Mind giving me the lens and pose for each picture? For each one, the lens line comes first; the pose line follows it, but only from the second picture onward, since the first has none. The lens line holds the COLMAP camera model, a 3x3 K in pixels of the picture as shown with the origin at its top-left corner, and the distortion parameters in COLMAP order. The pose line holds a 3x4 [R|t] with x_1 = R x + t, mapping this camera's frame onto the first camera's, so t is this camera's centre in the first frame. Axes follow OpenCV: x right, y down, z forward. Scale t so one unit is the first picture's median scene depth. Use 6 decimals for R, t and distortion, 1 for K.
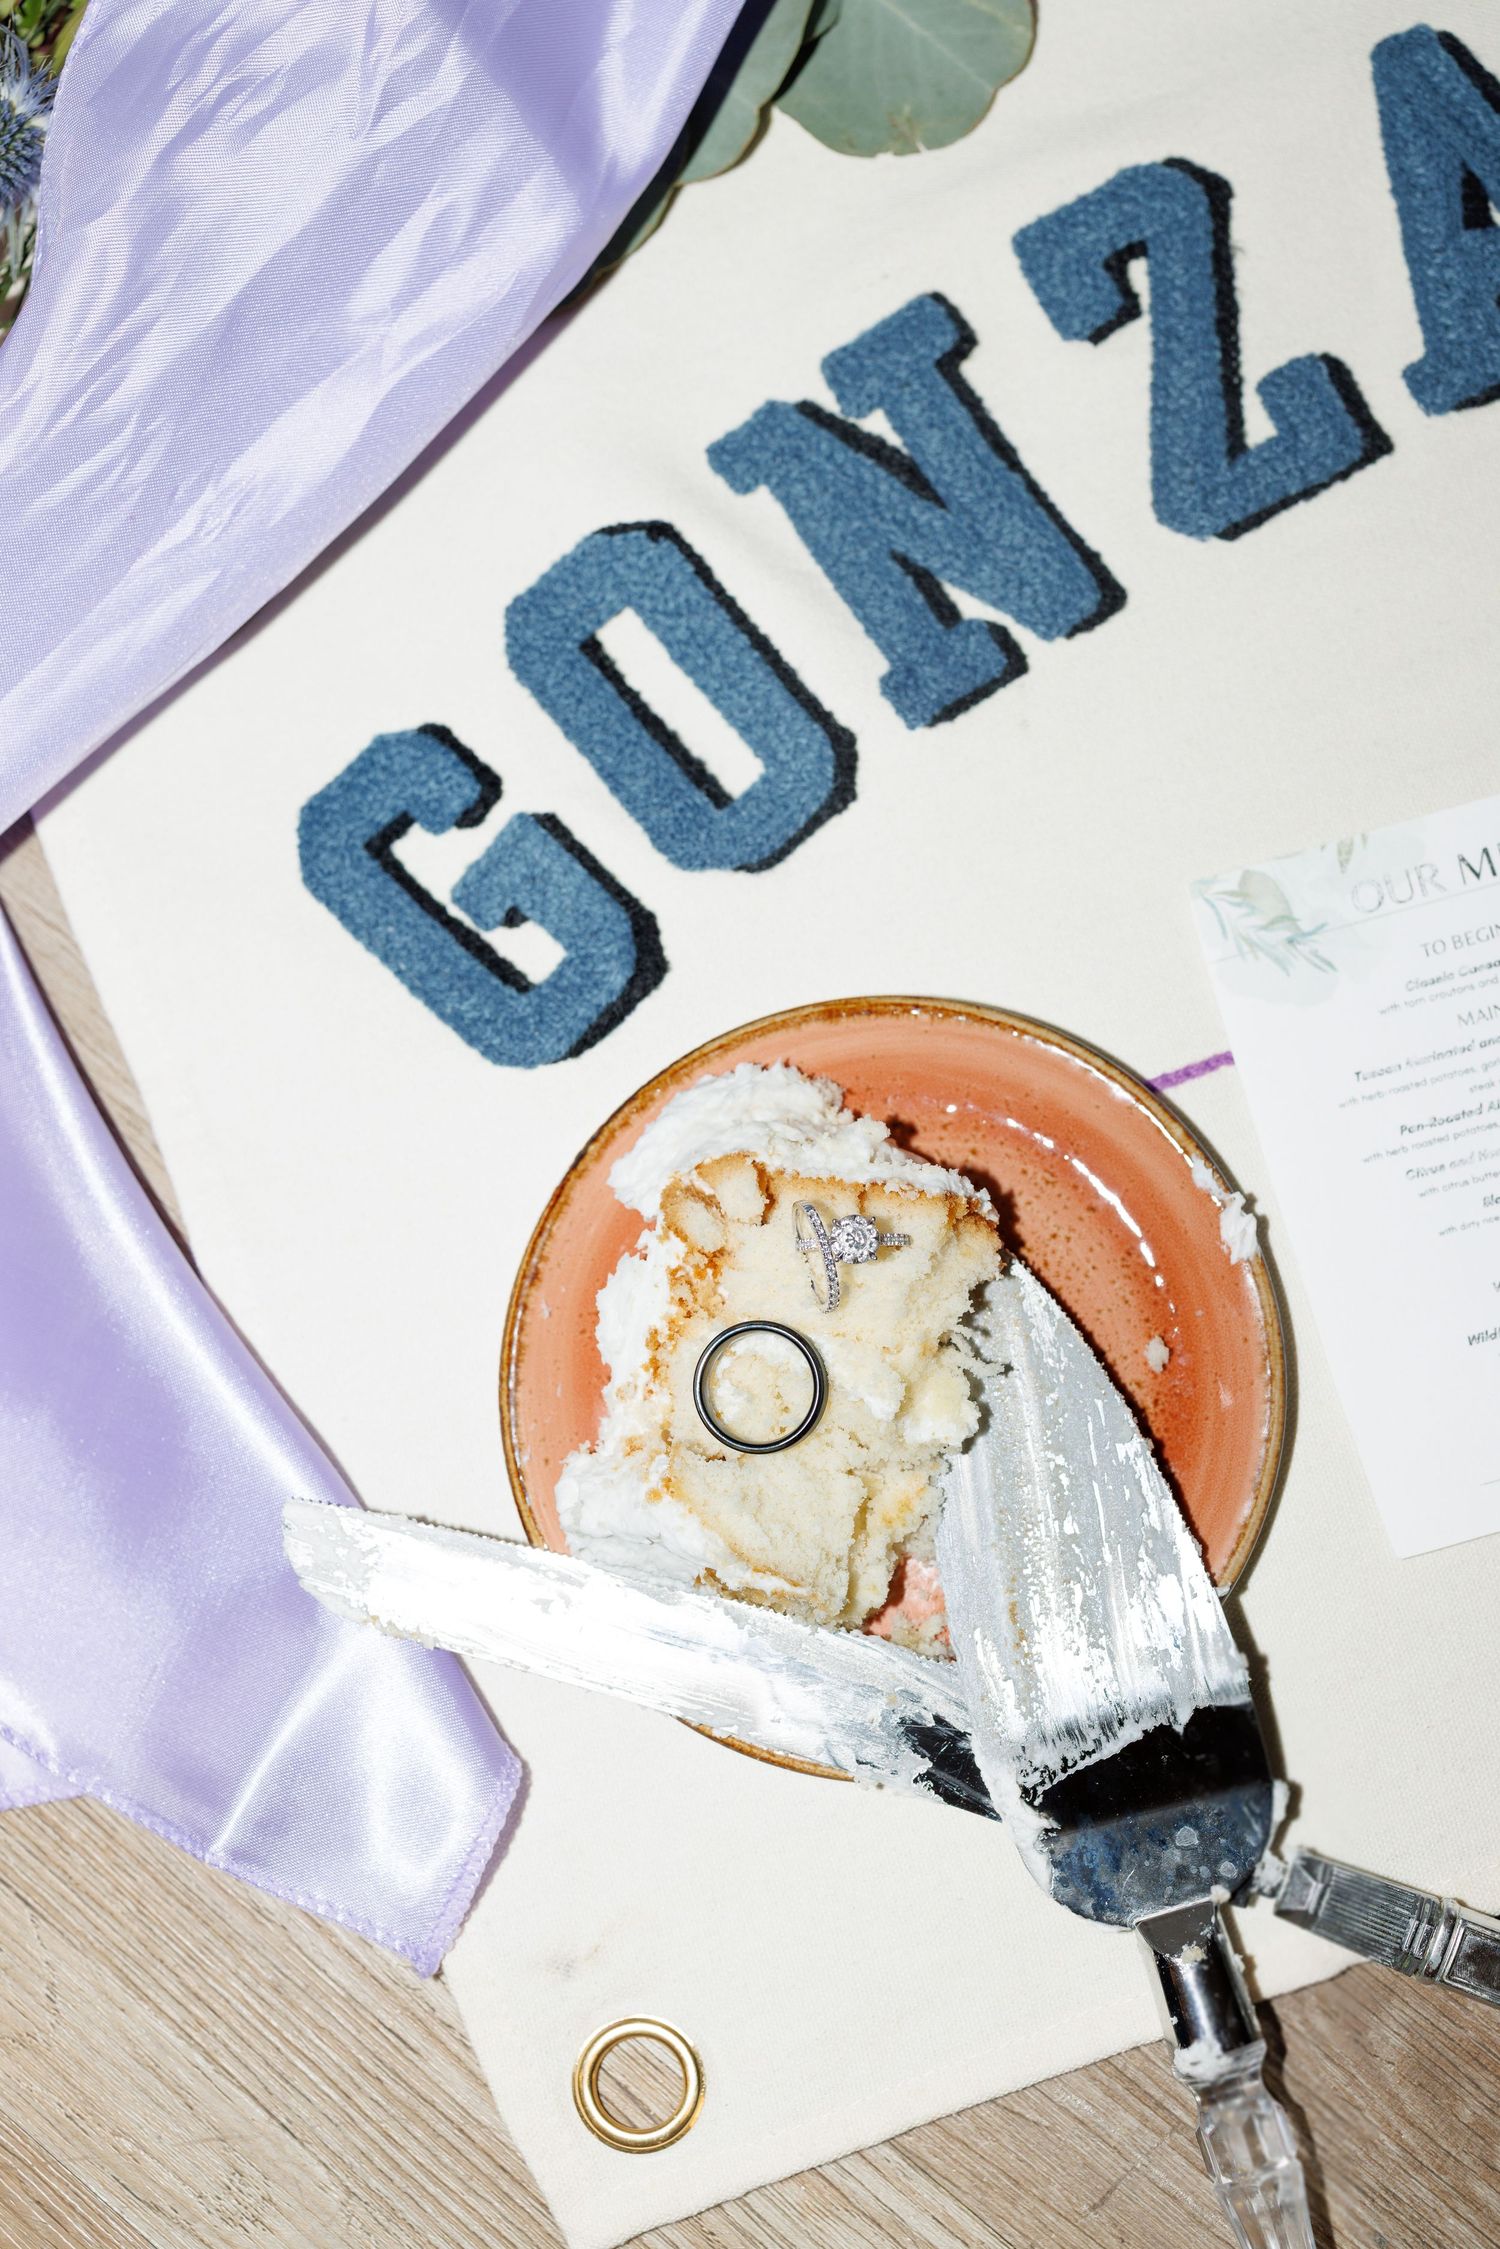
lens RADIAL K [[3143.9, 0, 750.0], [0, 3143.9, 1124.5], [0, 0, 1]] dist [0.019684, -0.061797]
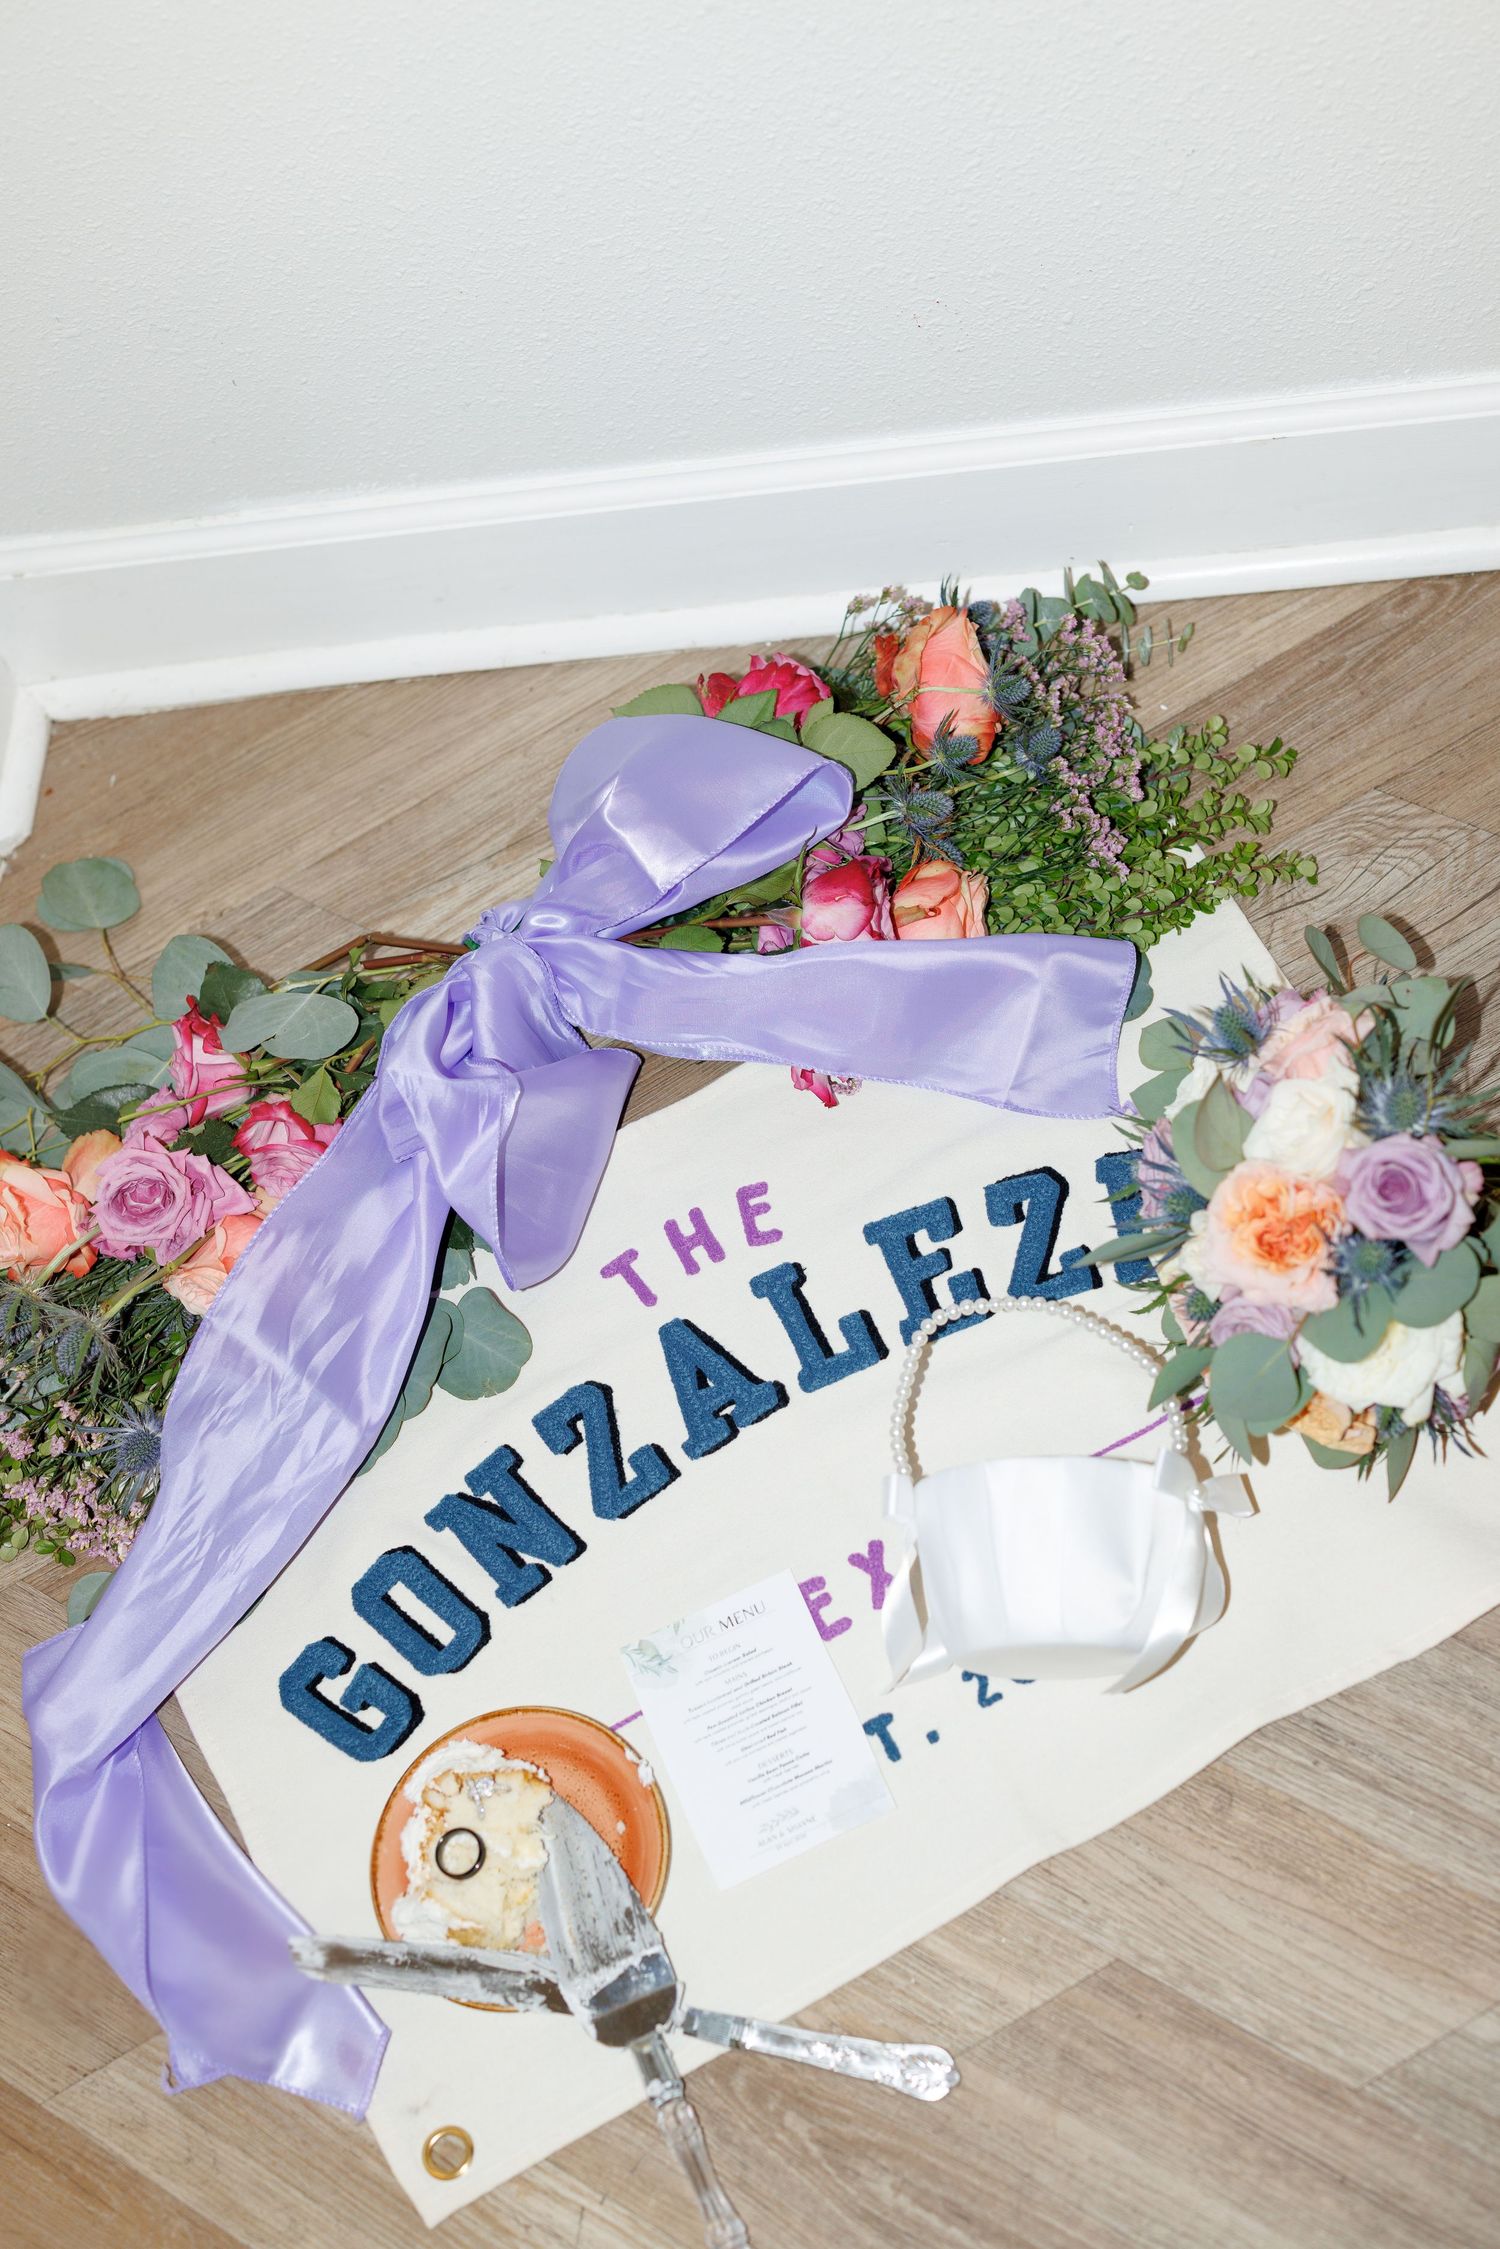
lens RADIAL K [[3143.9, 0, 750.0], [0, 3143.9, 1124.5], [0, 0, 1]] dist [0.019684, -0.061797]
pose [[0.986224, -0.161327, -0.036549, 0.401272], [0.135838, 0.915953, -0.377596, 0.507100], [0.094394, 0.367429, 0.925249, -1.497730]]
